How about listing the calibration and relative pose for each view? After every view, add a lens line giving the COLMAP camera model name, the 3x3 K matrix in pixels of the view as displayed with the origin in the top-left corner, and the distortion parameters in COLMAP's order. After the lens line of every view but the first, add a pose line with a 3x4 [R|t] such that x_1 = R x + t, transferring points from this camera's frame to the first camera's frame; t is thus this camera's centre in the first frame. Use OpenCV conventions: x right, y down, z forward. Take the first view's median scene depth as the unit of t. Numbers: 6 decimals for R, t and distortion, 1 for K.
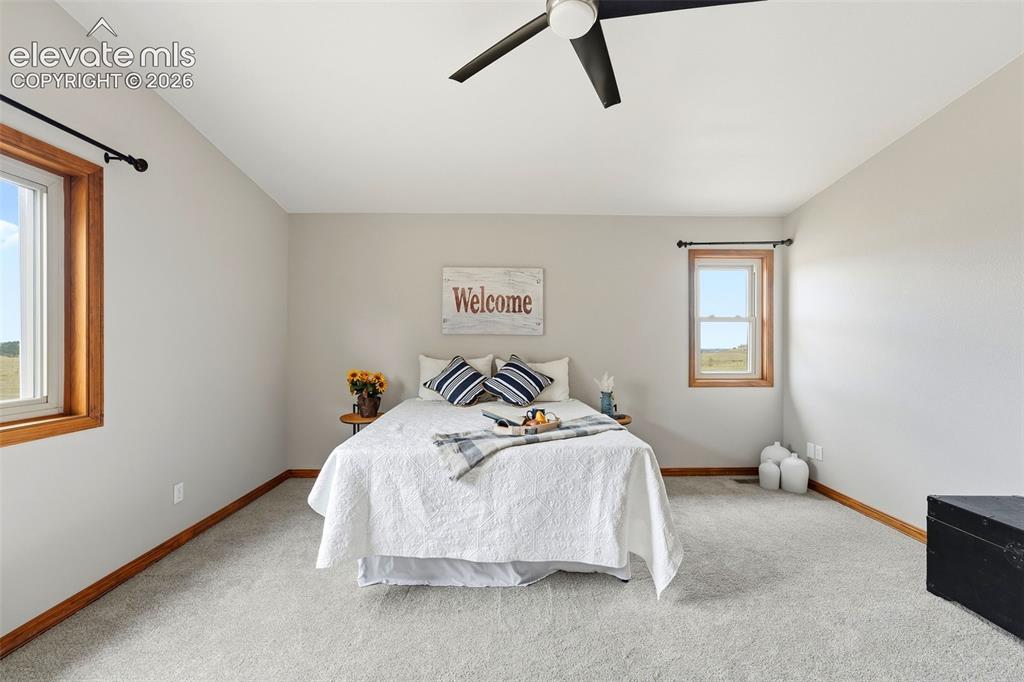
lens RADIAL K [[417.4, 0, 512.0], [0, 417.4, 341.0], [0, 0, 1]] dist [-0.002781, 0.000580]
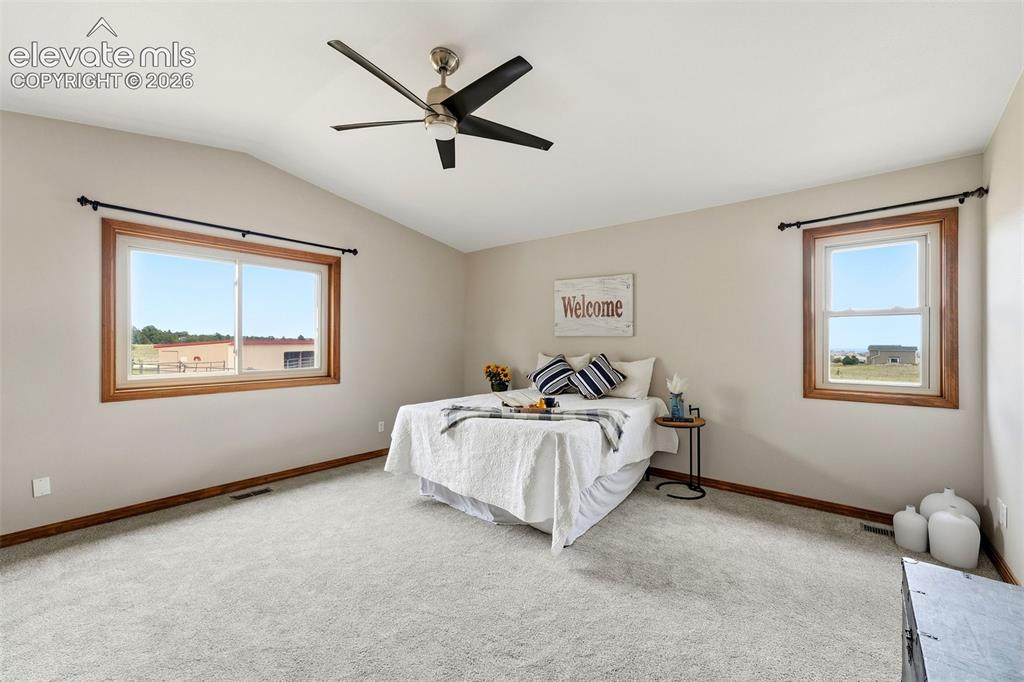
lens RADIAL K [[413.6, 0, 512.0], [0, 413.6, 341.0], [0, 0, 1]] dist [-0.023961, 0.018812]
pose [[0.753747, -0.002960, -0.657158, 0.528878], [0.000502, 0.999992, -0.003929, 0.001013], [0.657164, 0.002632, 0.753743, 0.017299]]
